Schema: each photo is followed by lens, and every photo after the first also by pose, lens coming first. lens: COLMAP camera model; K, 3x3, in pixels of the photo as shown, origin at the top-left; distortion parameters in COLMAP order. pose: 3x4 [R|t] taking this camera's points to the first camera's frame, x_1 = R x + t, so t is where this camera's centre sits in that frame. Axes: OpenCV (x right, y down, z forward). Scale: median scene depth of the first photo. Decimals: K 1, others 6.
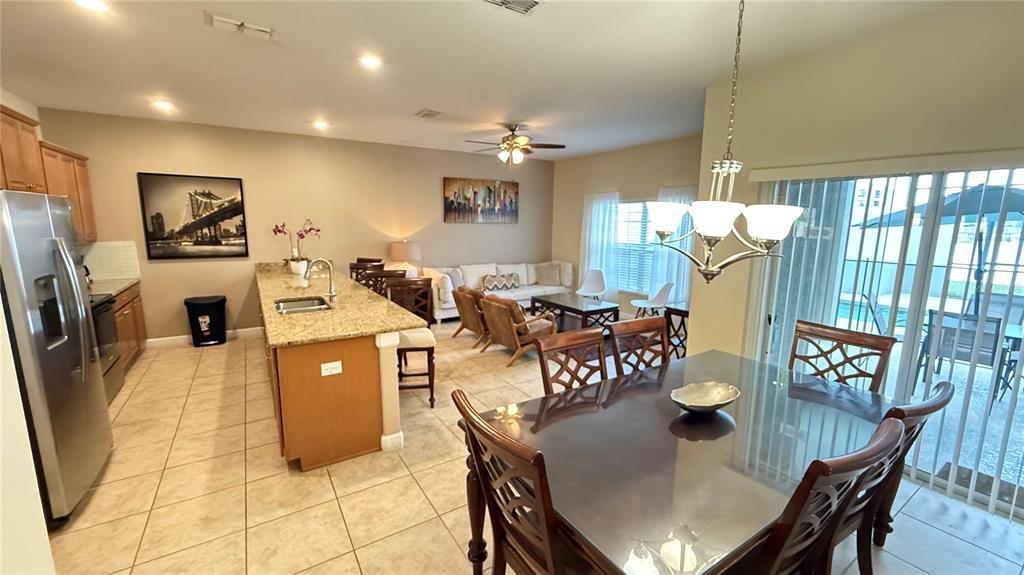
lens RADIAL K [[409.9, 0, 512.0], [0, 409.9, 287.5], [0, 0, 1]] dist [-0.000214, -0.000264]
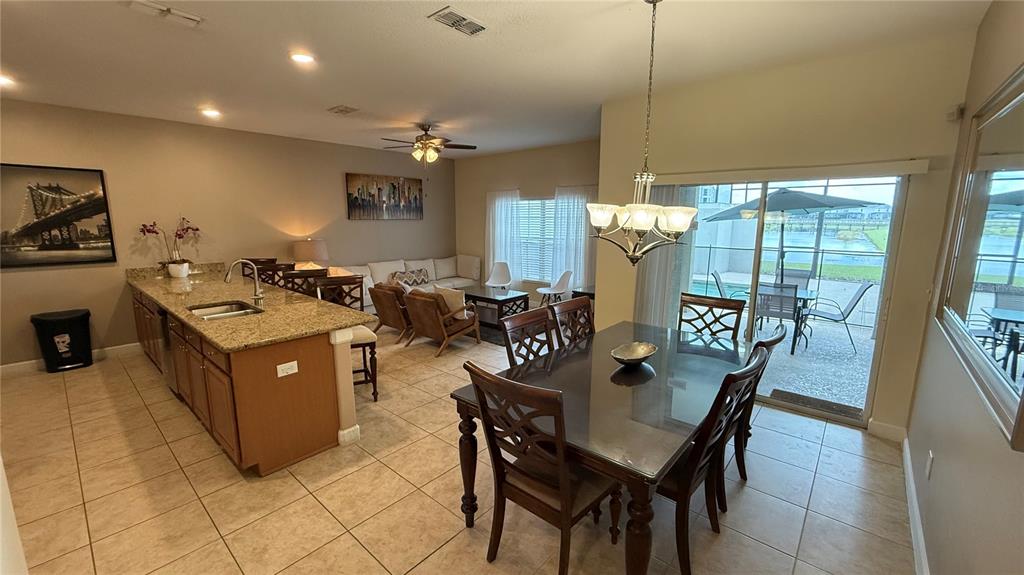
lens RADIAL K [[409.9, 0, 512.0], [0, 409.9, 287.5], [0, 0, 1]] dist [-0.000214, -0.000264]
pose [[0.959270, -0.054965, 0.277090, -0.116479], [0.051776, 0.998481, 0.018819, 0.006353], [-0.277704, -0.003706, 0.960660, -0.066788]]
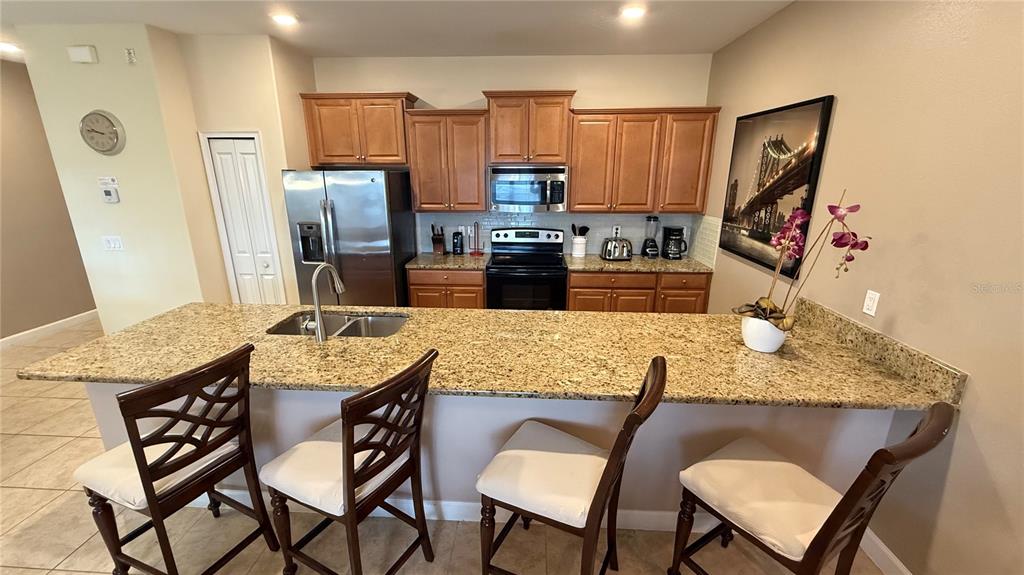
lens RADIAL K [[409.9, 0, 512.0], [0, 409.9, 287.5], [0, 0, 1]] dist [-0.000214, -0.000264]
pose [[-0.591624, 0.213691, -0.777378, -0.137447], [-0.137276, 0.923452, 0.358319, -0.239199], [0.794441, 0.318705, -0.517002, 1.273521]]
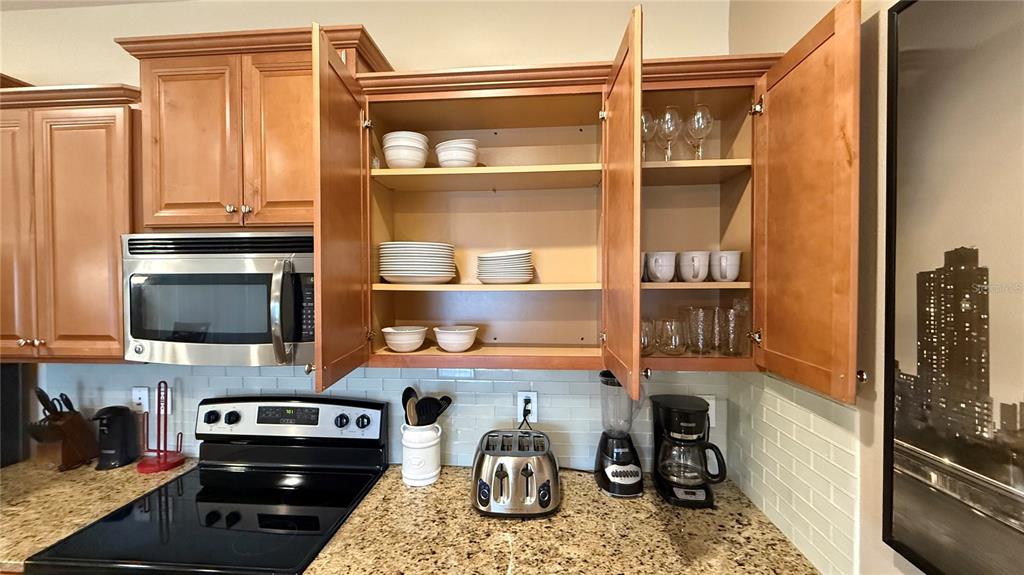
lens RADIAL K [[409.9, 0, 512.0], [0, 409.9, 287.5], [0, 0, 1]] dist [-0.000214, -0.000264]
pose [[-0.608841, 0.005837, -0.793271, -0.773915], [-0.133230, 0.985017, 0.109503, -0.190653], [0.782025, 0.172358, -0.598941, 1.114275]]
